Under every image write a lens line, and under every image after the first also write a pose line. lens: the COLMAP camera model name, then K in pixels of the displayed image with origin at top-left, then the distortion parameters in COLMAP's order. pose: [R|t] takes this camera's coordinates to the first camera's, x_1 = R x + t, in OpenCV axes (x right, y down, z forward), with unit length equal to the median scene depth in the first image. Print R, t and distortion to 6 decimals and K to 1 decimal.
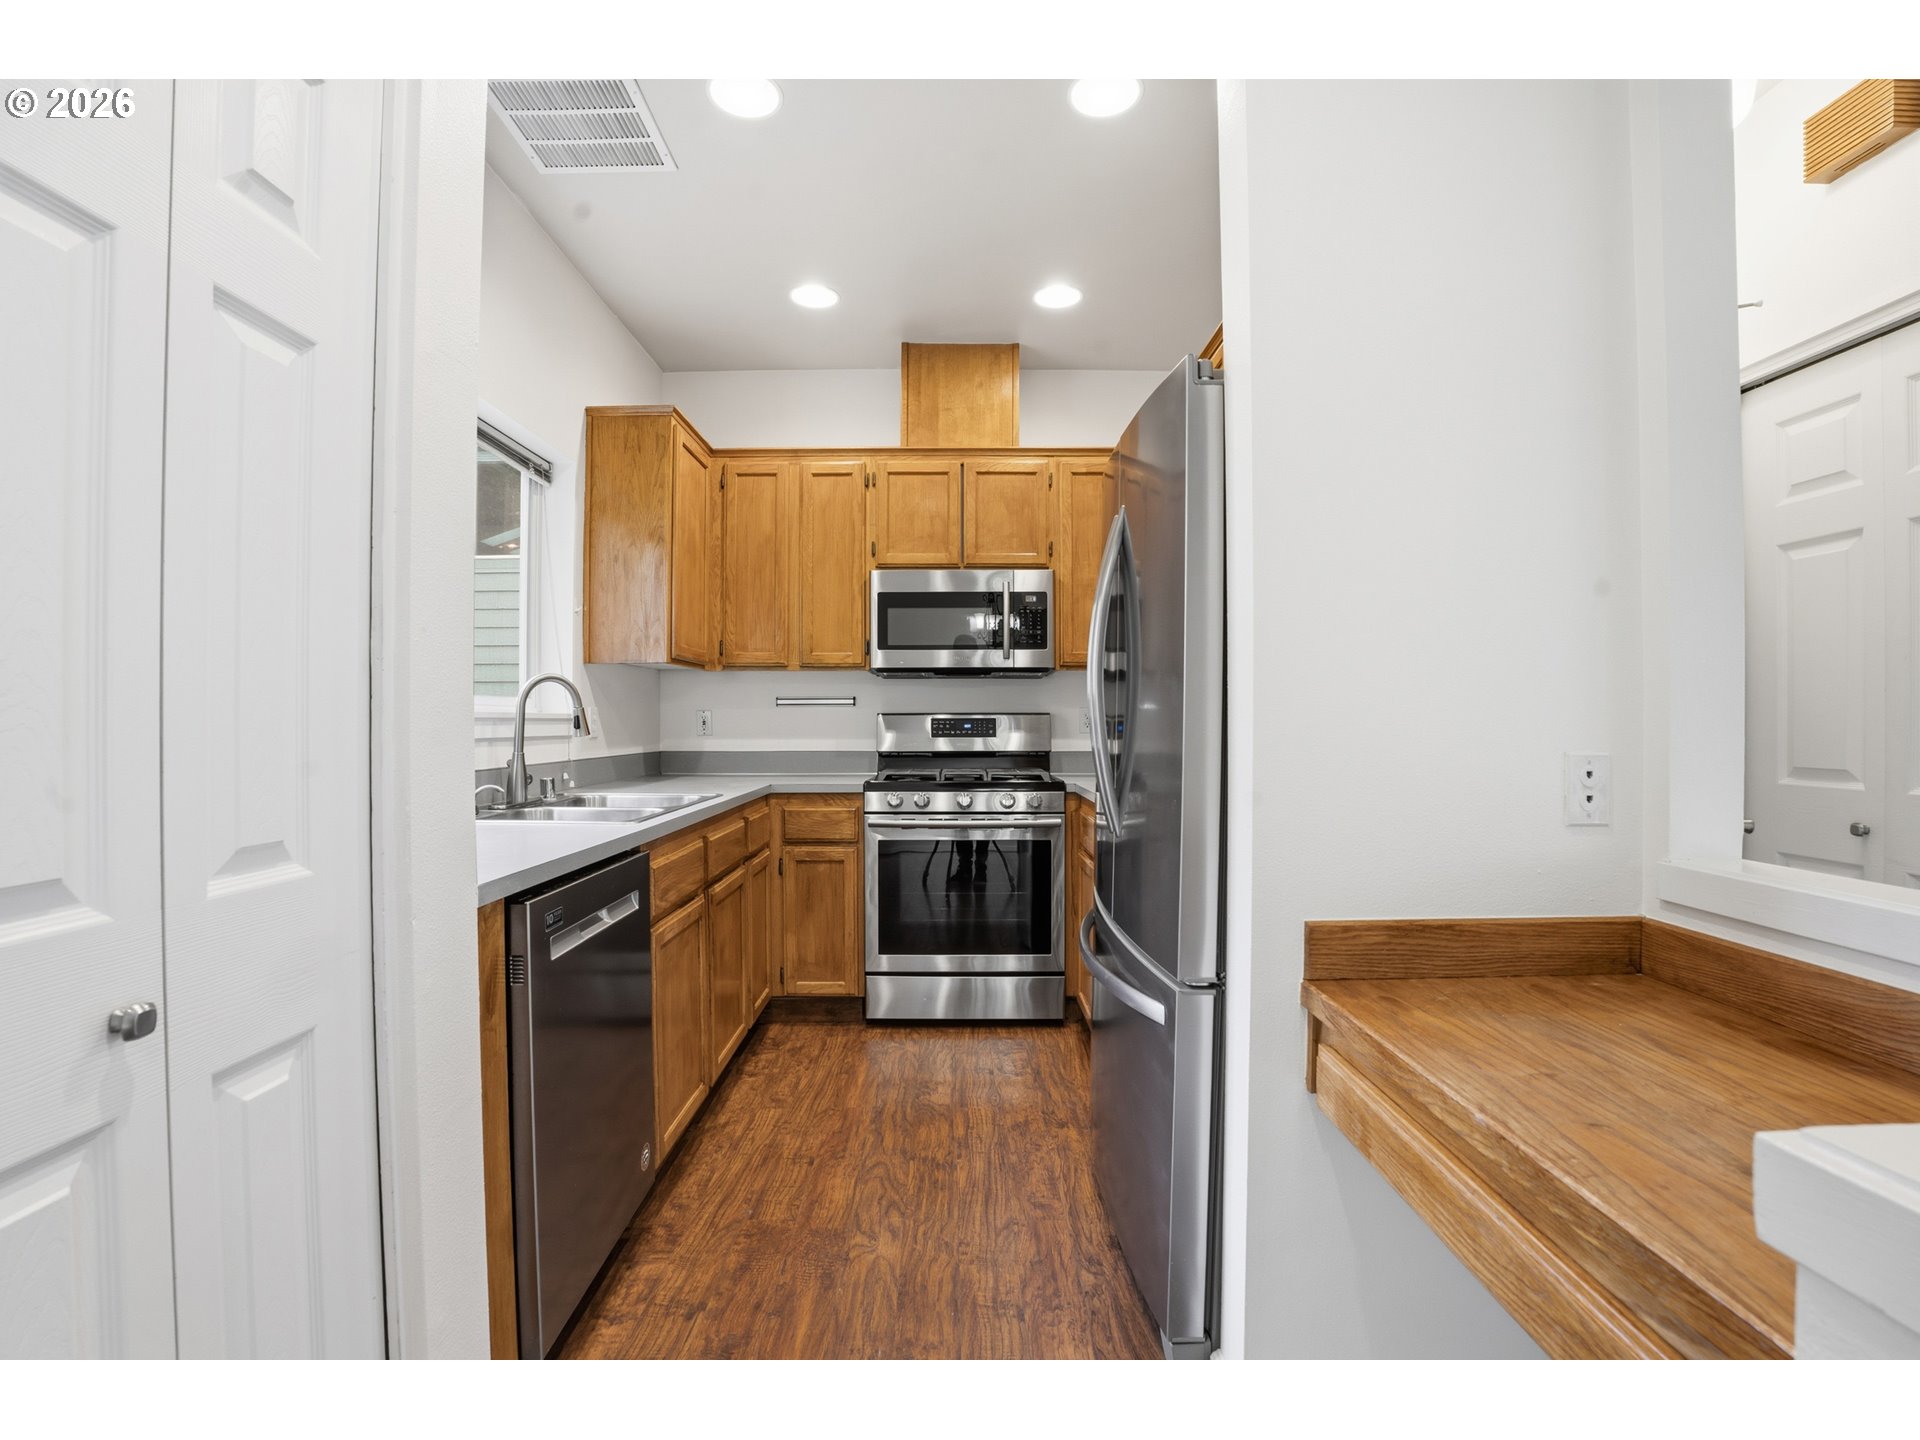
lens RADIAL K [[892.2, 0, 956.2], [0, 892.2, 726.9], [0, 0, 1]] dist [-0.081769, 0.023165]
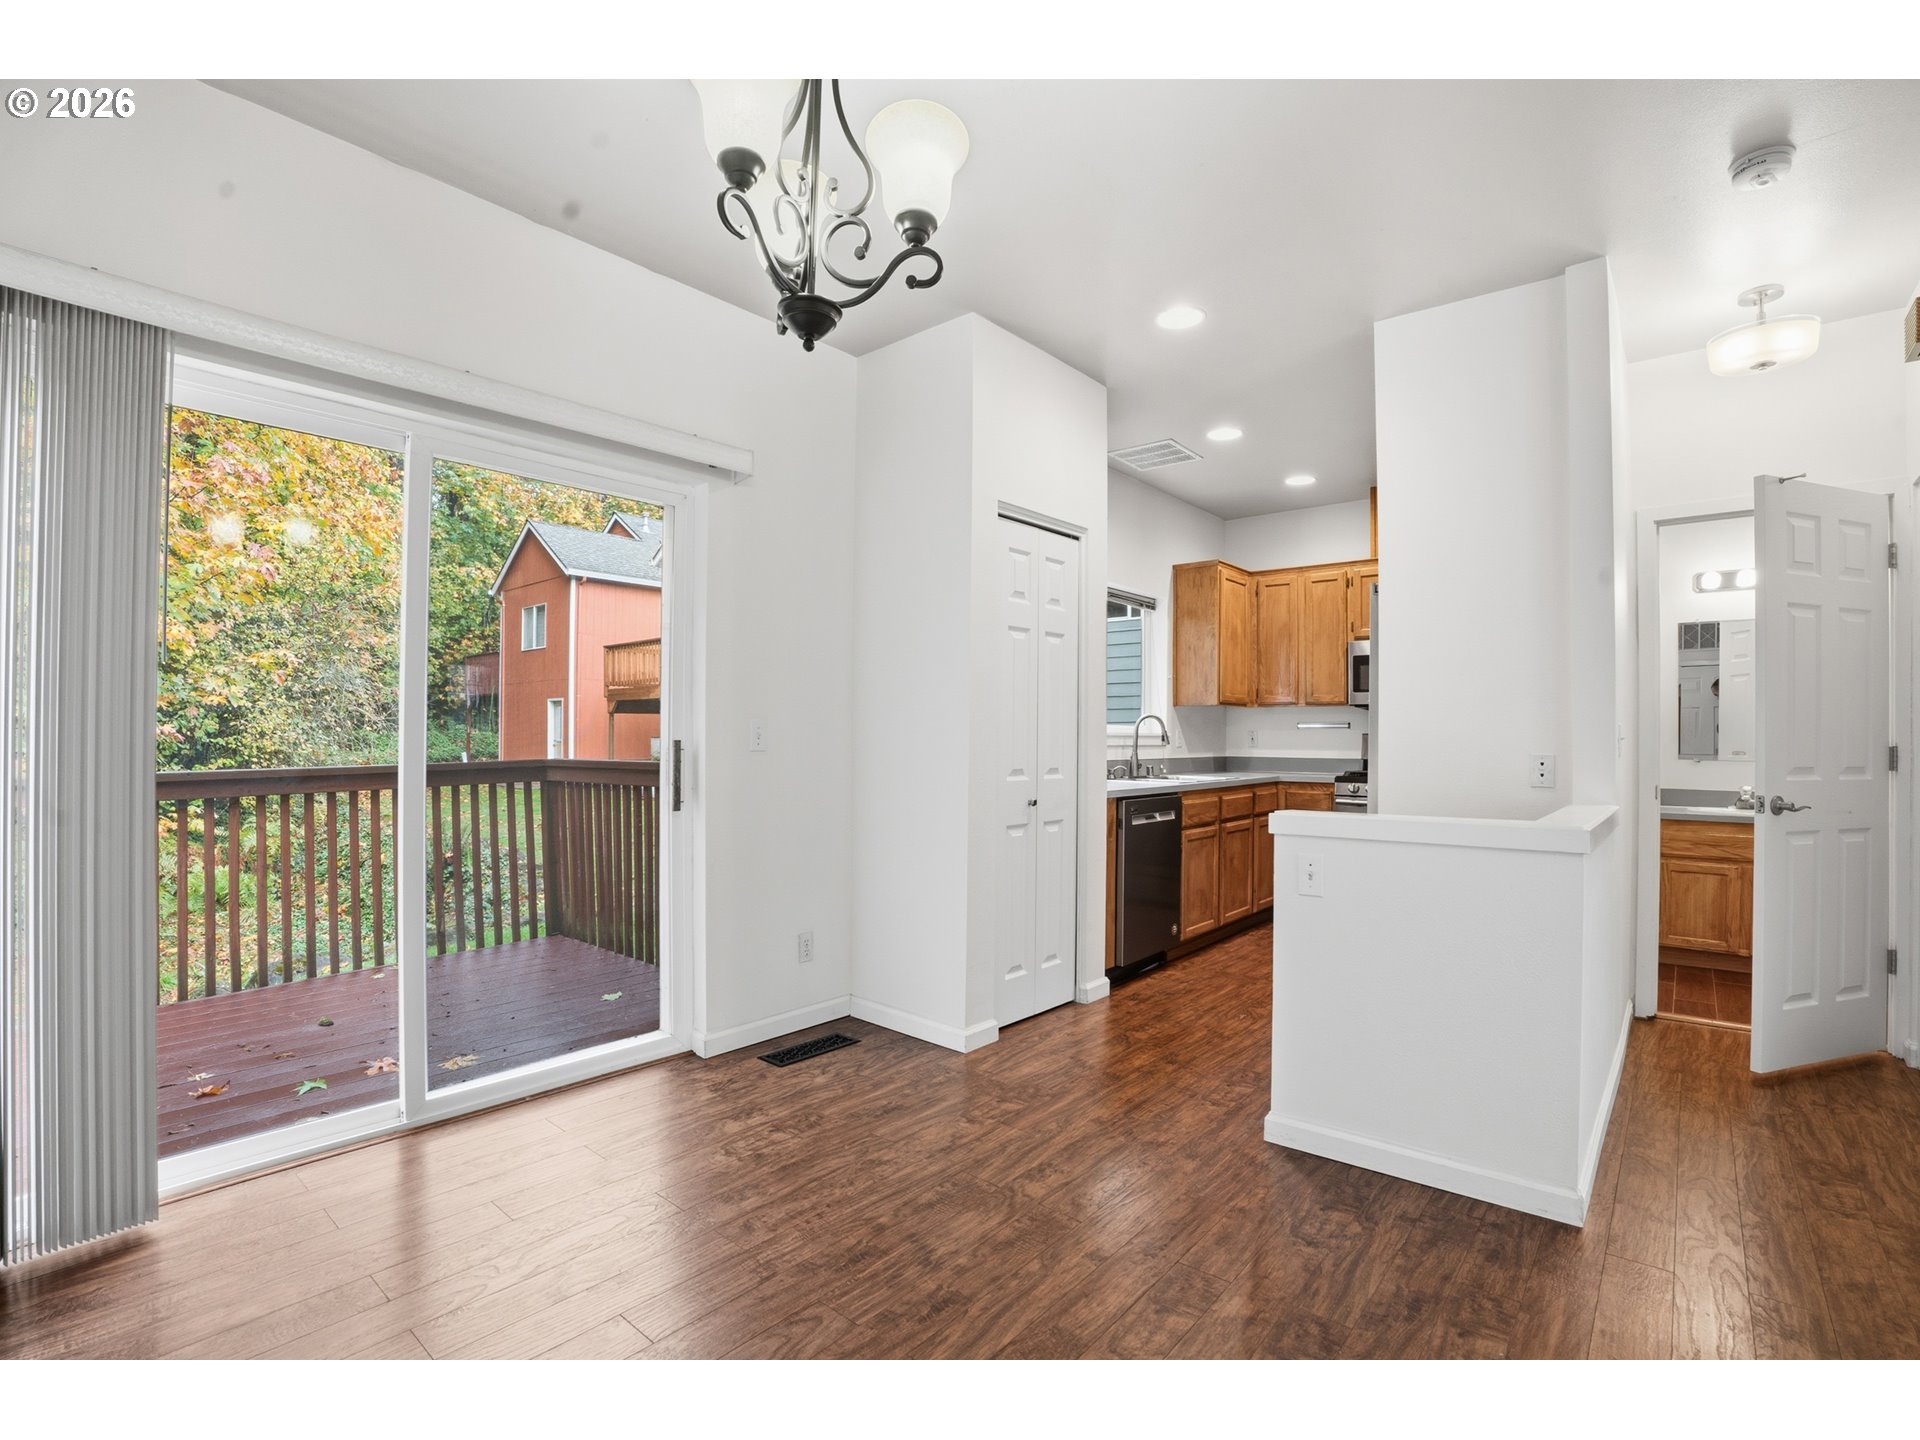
lens RADIAL K [[892.2, 0, 956.2], [0, 892.2, 726.9], [0, 0, 1]] dist [-0.081769, 0.023165]
pose [[0.758935, -0.002258, -0.651162, 0.412606], [-0.009992, 0.999836, -0.015113, 0.003336], [0.651089, 0.017976, 0.758788, -0.655357]]
